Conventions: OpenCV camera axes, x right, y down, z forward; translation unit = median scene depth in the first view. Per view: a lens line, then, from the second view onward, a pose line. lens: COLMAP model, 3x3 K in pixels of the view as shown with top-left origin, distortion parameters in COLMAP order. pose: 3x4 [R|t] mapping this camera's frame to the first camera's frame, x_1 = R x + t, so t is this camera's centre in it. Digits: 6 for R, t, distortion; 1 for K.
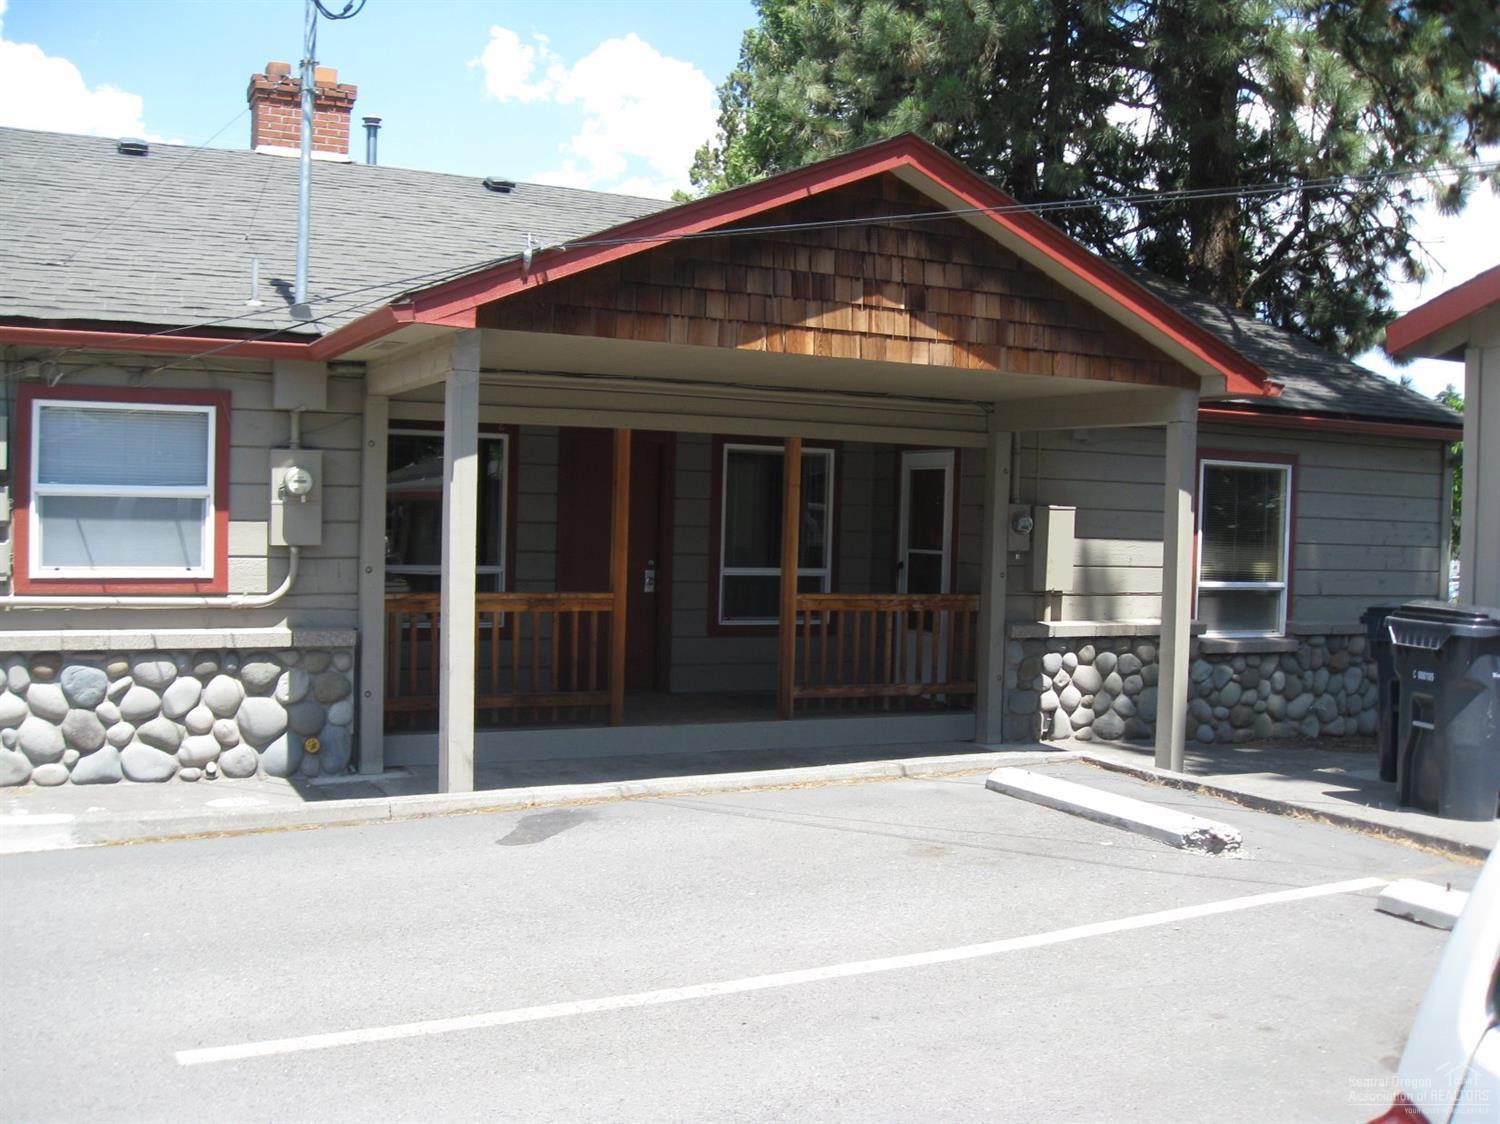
lens RADIAL K [[1552.4, 0, 750.0], [0, 1552.4, 562.0], [0, 0, 1]] dist [-0.099441, 0.009524]
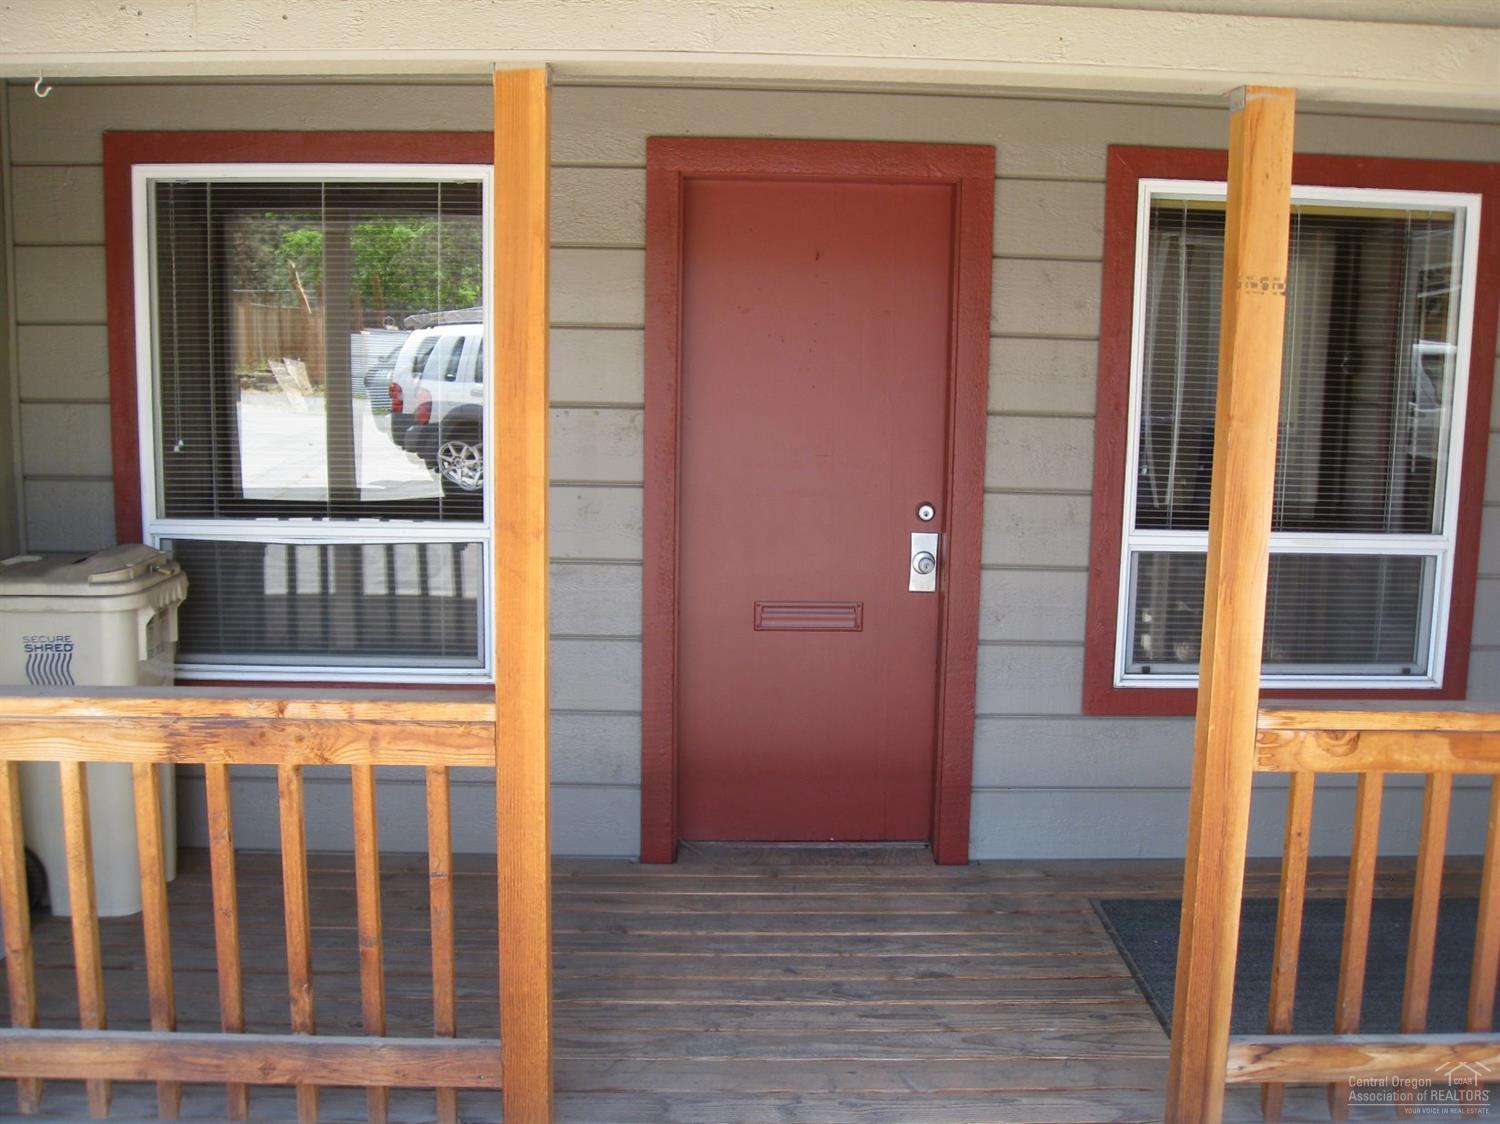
lens RADIAL K [[1552.4, 0, 750.0], [0, 1552.4, 562.0], [0, 0, 1]] dist [-0.099441, 0.009524]
pose [[0.910982, 0.053210, -0.409000, 0.049657], [-0.009264, 0.994033, 0.108689, -0.027776], [0.412343, -0.095225, 0.906038, 0.646379]]
